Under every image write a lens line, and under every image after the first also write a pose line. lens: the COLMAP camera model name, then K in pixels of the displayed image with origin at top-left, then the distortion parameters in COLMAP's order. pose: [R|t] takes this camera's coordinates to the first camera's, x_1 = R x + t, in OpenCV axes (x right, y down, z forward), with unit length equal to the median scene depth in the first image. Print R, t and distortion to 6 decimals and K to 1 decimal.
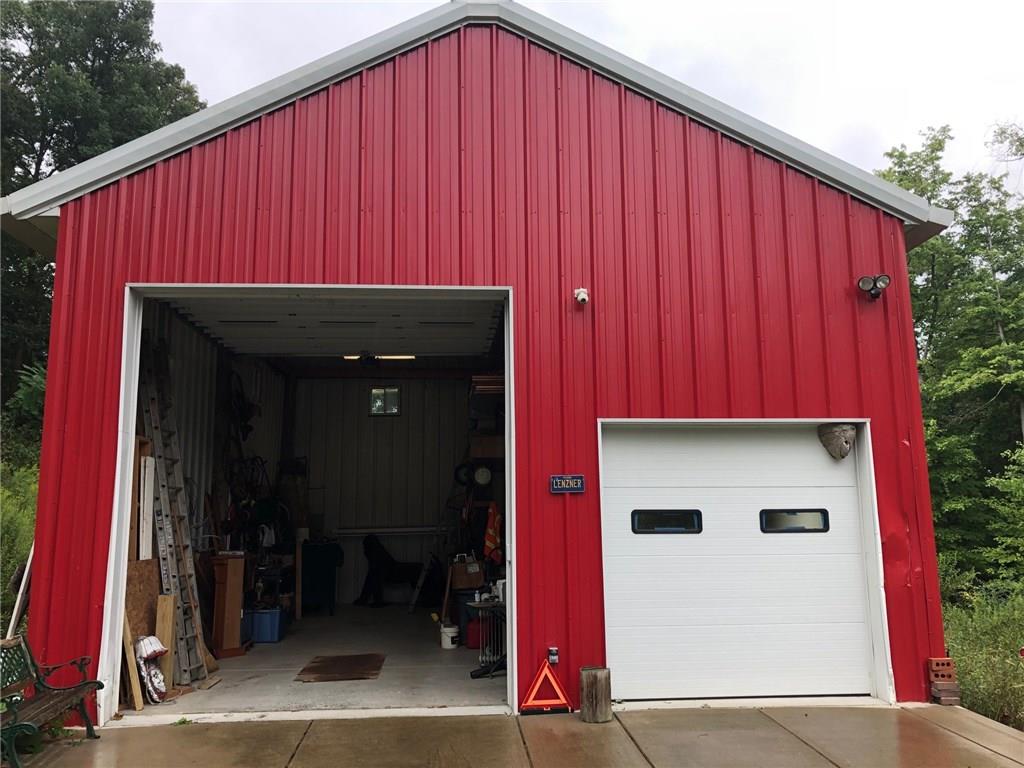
lens RADIAL K [[842.1, 0, 511.0], [0, 842.1, 383.8], [0, 0, 1]] dist [0.040762, -0.033595]
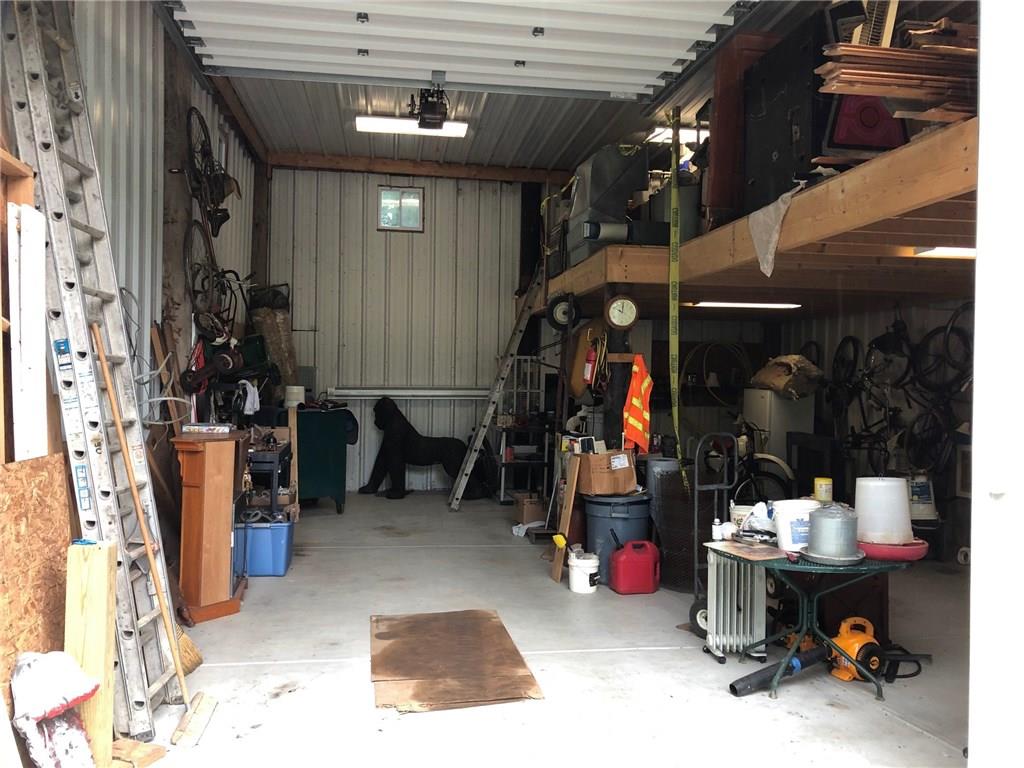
lens RADIAL K [[842.1, 0, 540.2], [0, 842.1, 380.8], [0, 0, 1]] dist [0.040762, -0.033595]
pose [[0.992598, 0.028484, 0.118059, -0.180120], [-0.046796, 0.986746, 0.155376, 0.072549], [-0.112069, -0.159750, 0.980775, 0.437905]]
